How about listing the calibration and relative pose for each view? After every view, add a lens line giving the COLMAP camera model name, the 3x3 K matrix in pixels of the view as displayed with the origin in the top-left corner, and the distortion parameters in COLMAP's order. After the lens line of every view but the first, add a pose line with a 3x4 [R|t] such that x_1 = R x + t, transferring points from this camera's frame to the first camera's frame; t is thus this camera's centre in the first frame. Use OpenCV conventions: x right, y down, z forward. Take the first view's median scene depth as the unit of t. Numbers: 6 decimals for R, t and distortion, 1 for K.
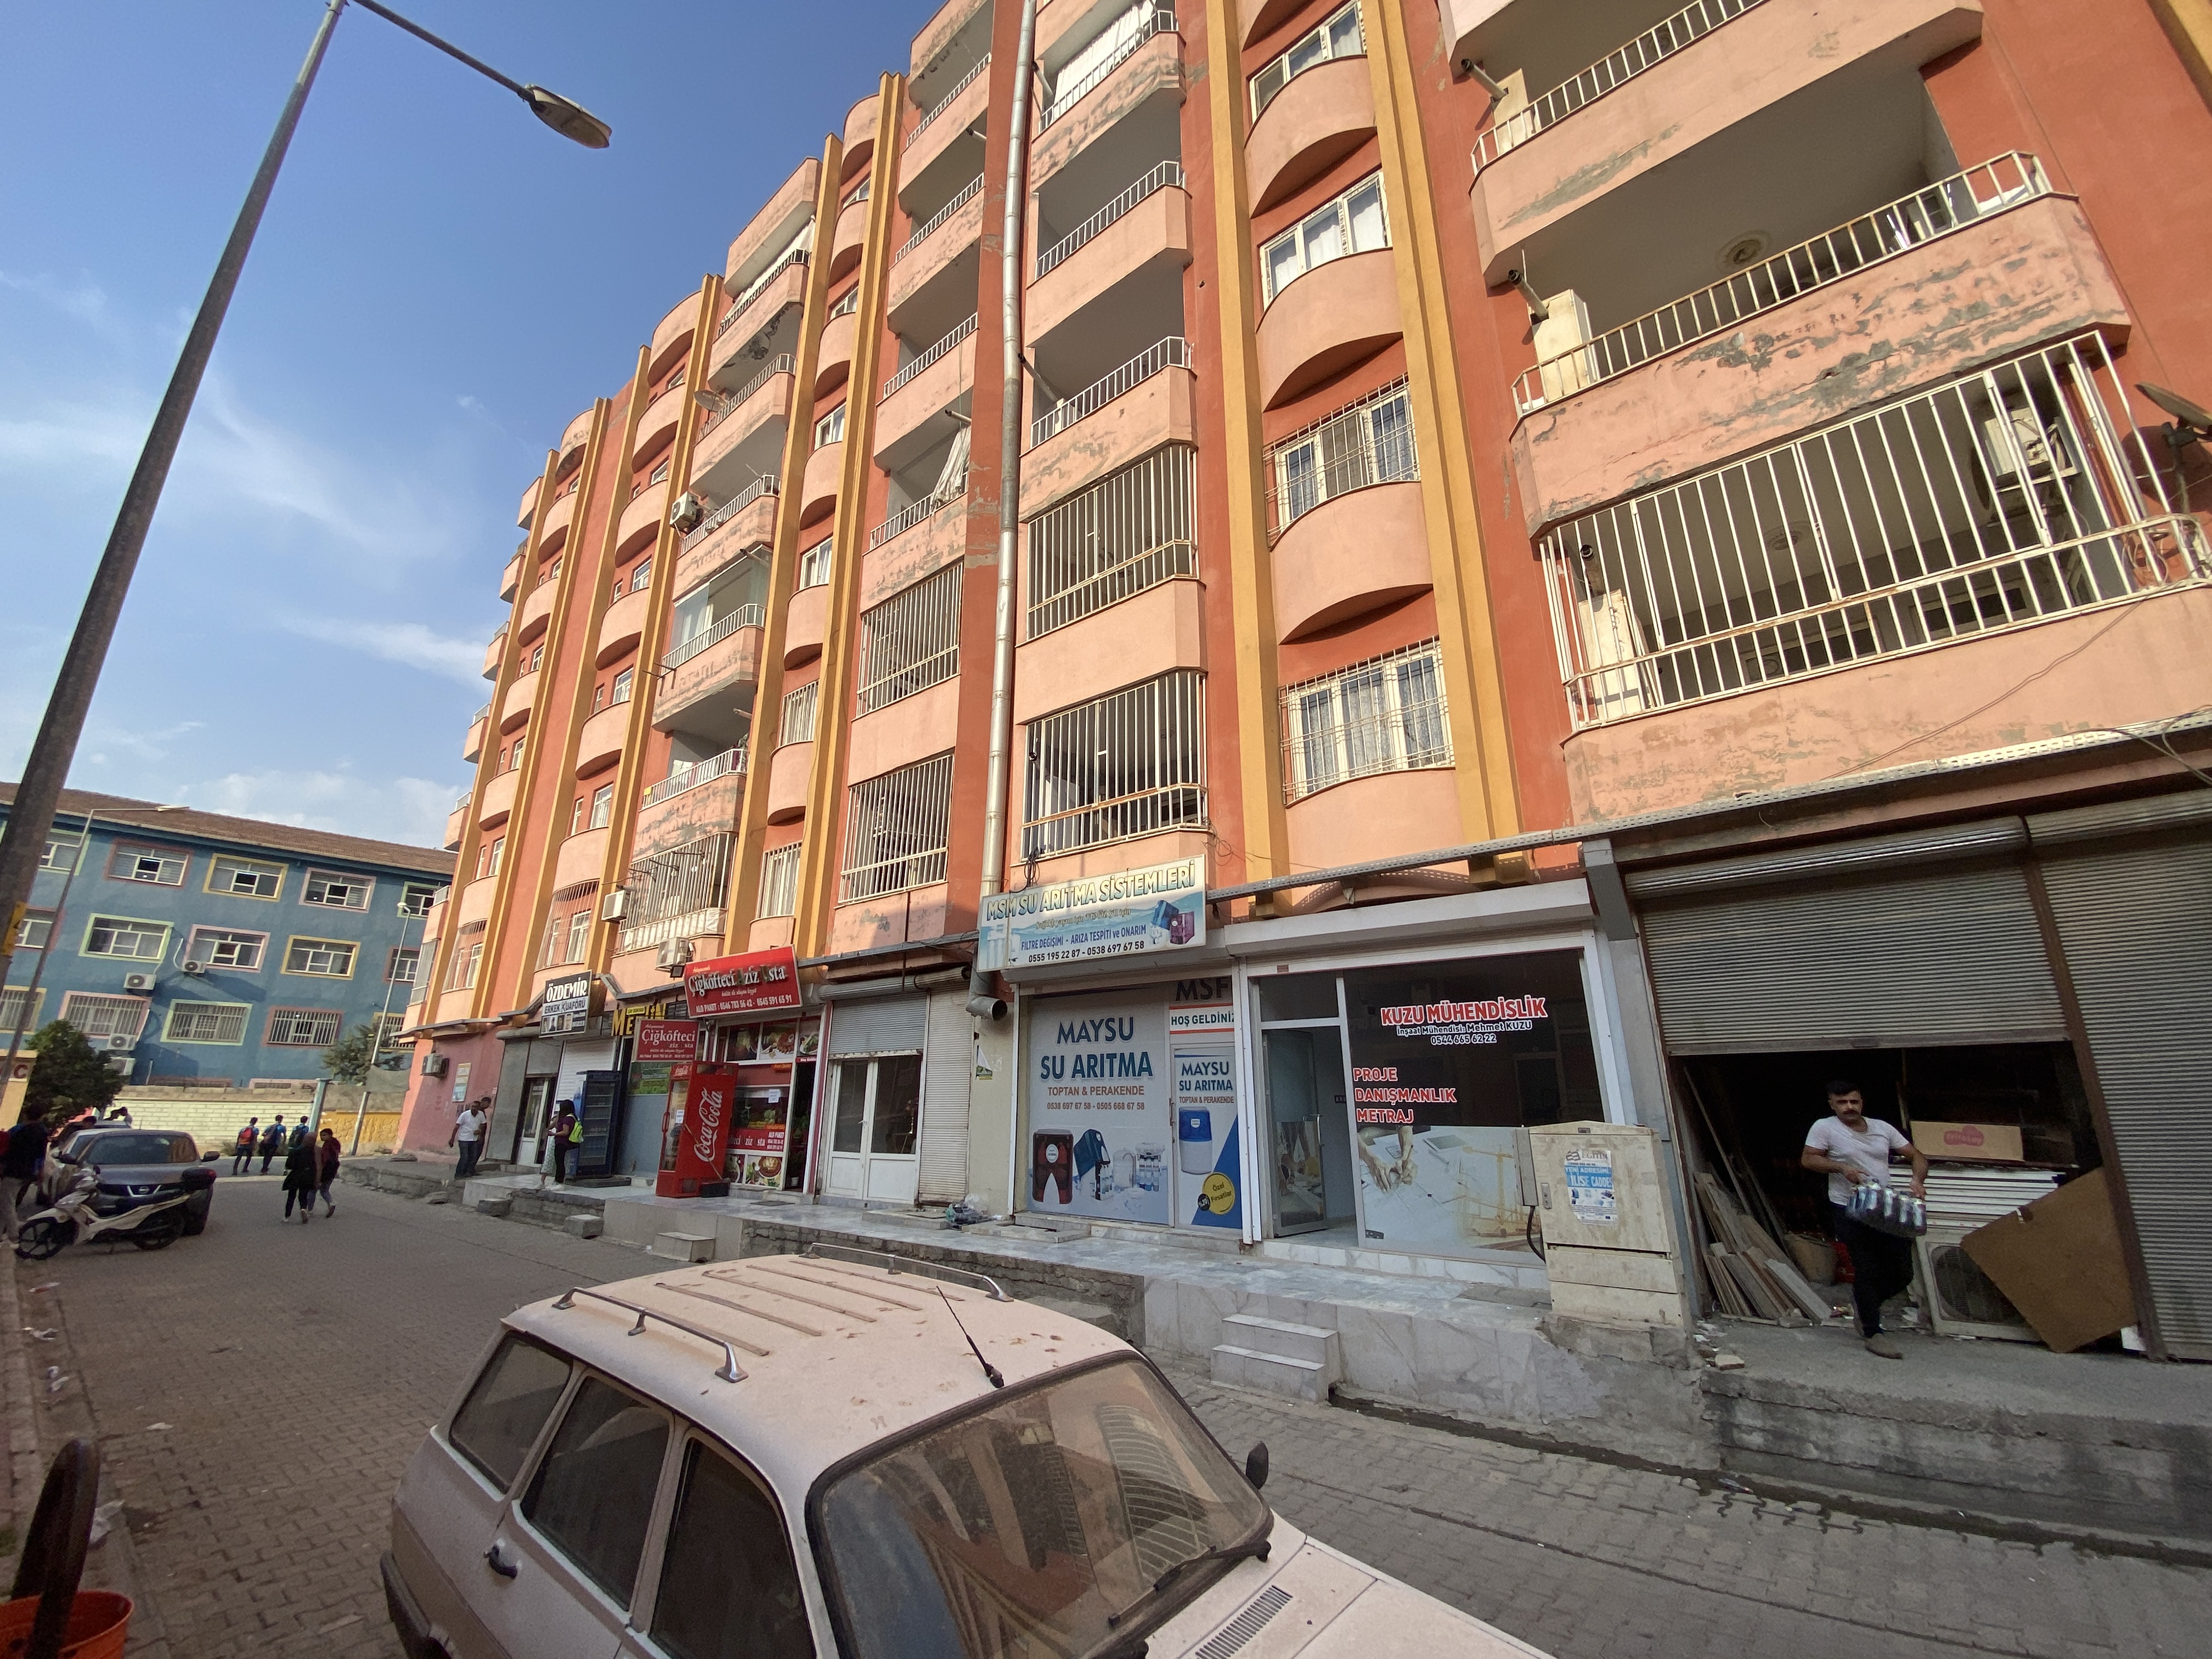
lens RADIAL K [[895.8, 0, 1097.2], [0, 895.8, 828.6], [0, 0, 1]] dist [0.025777, -0.022630]
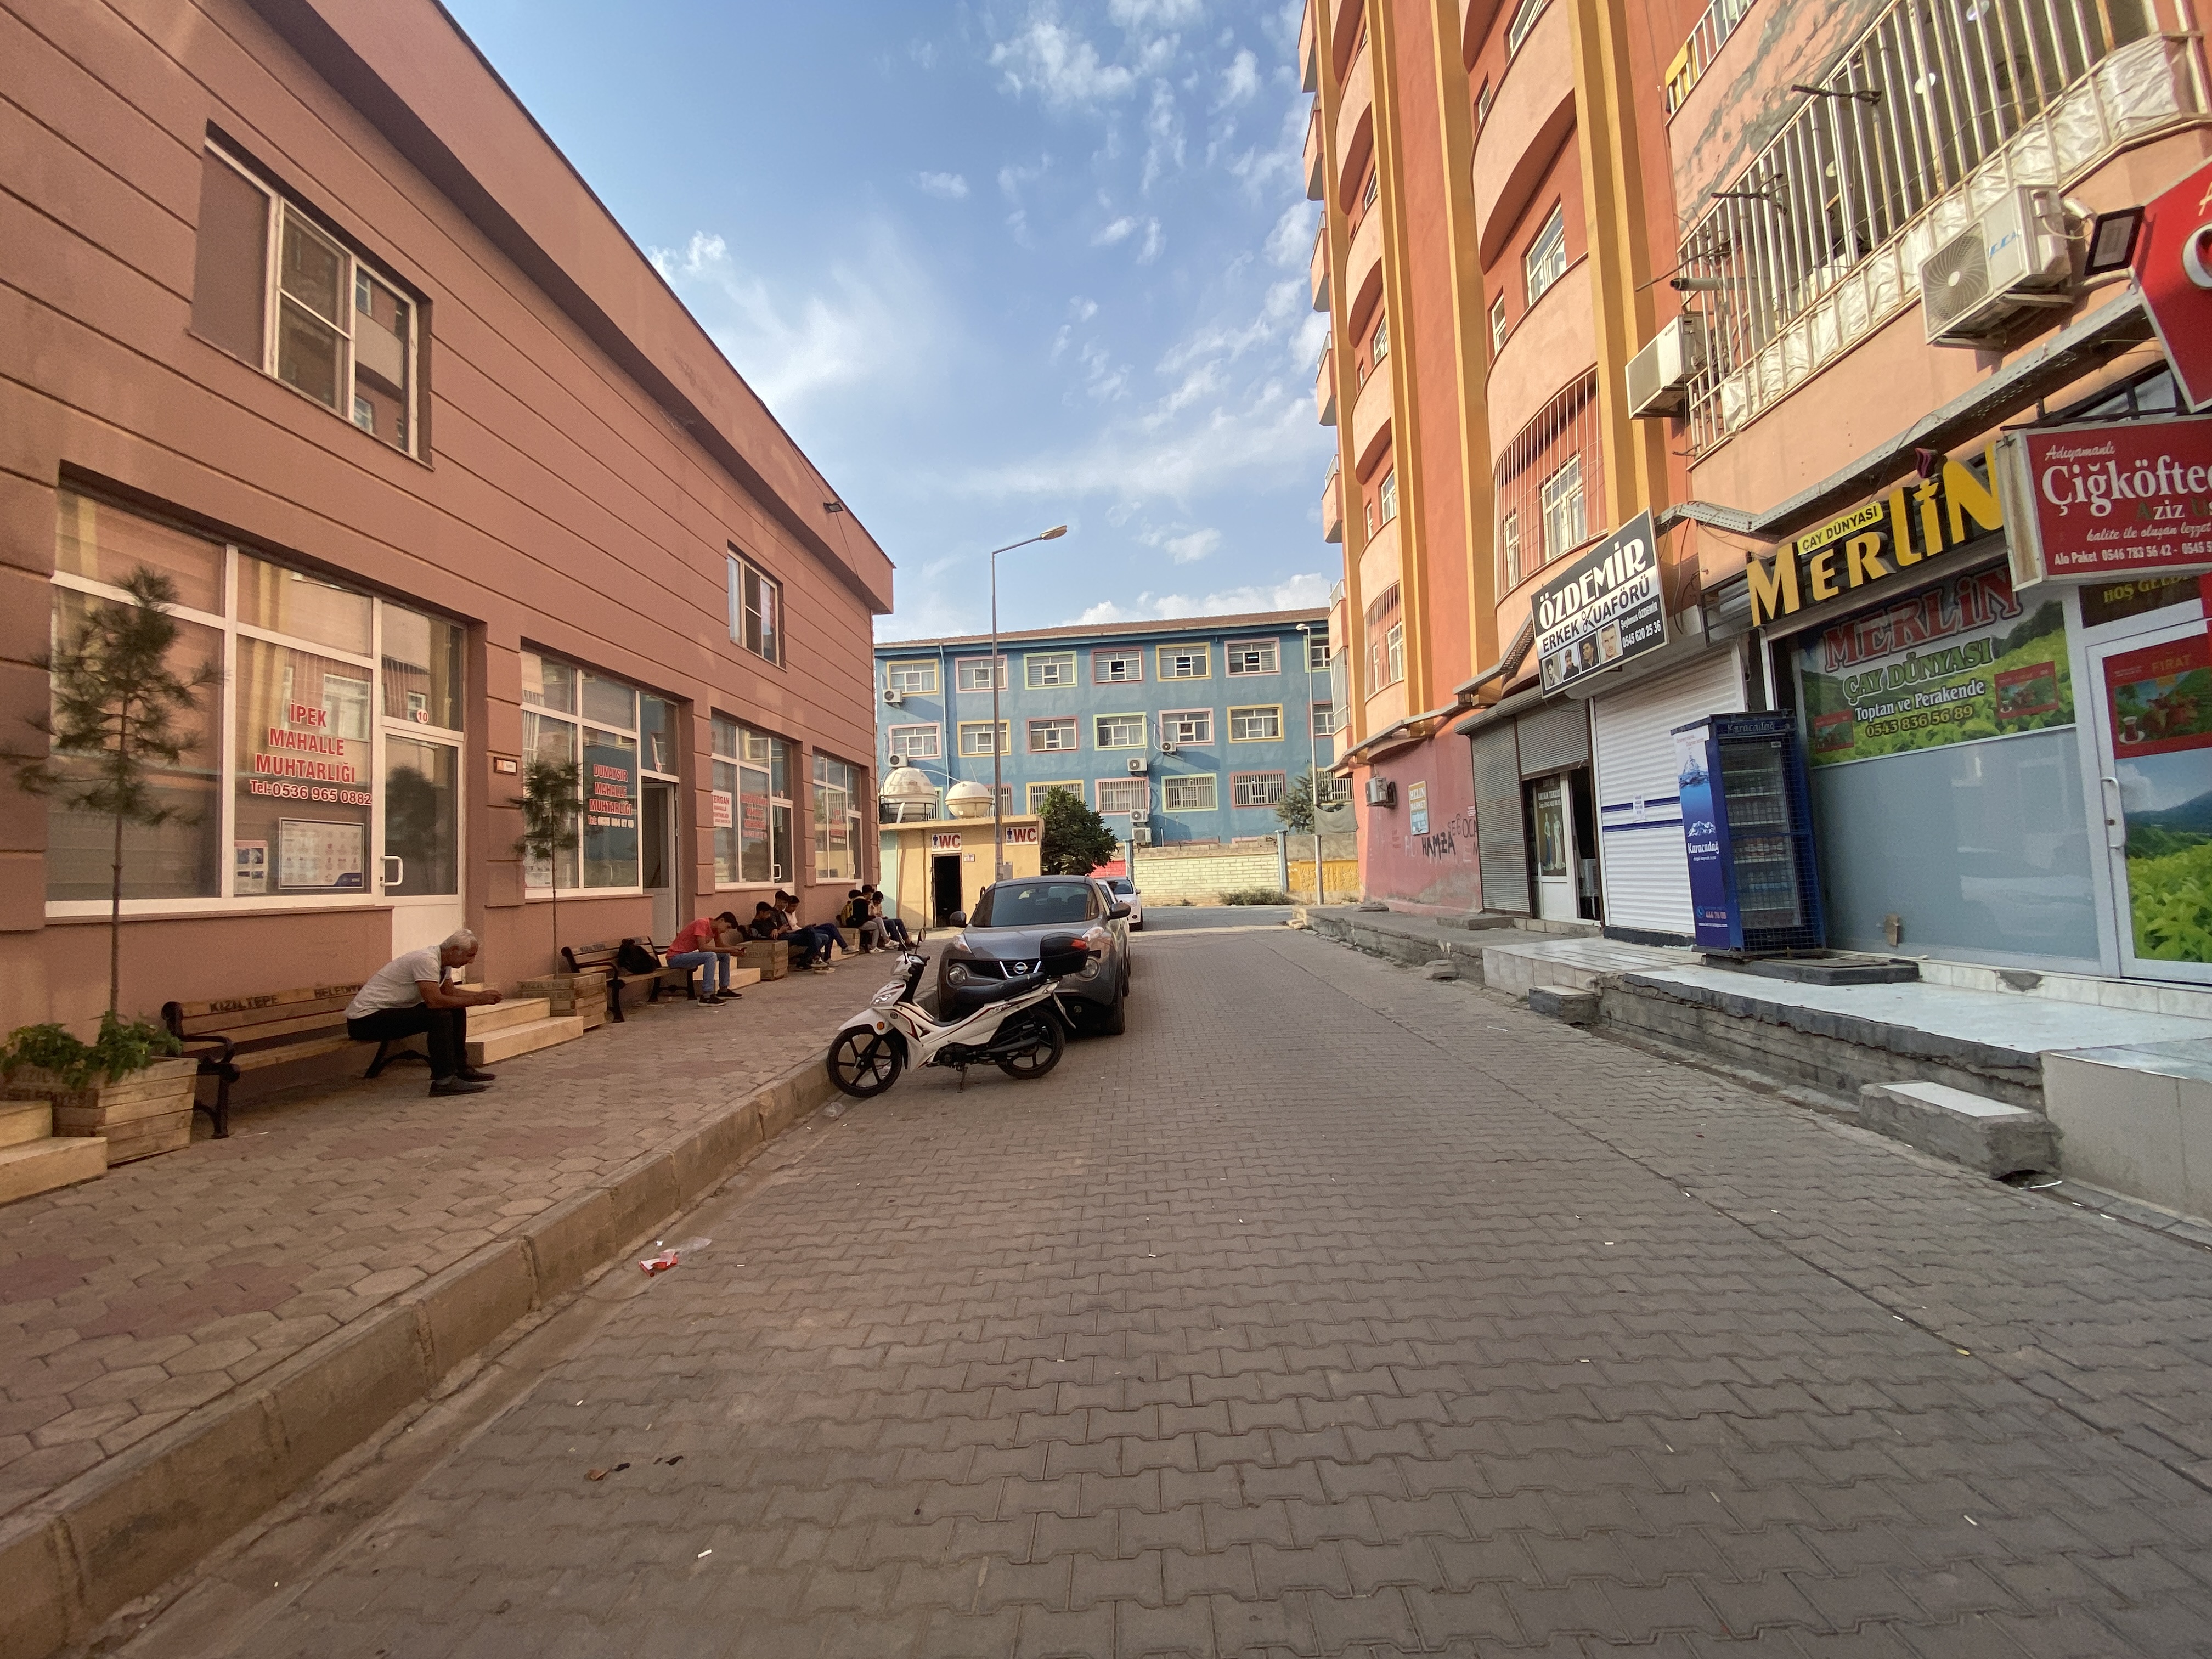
lens RADIAL K [[895.8, 0, 1097.2], [0, 895.8, 828.6], [0, 0, 1]] dist [0.025777, -0.022630]
pose [[0.610857, -0.067109, -0.788892, -0.271793], [0.272017, 0.953537, 0.129514, 0.122843], [0.743546, -0.293707, 0.600729, 0.343014]]
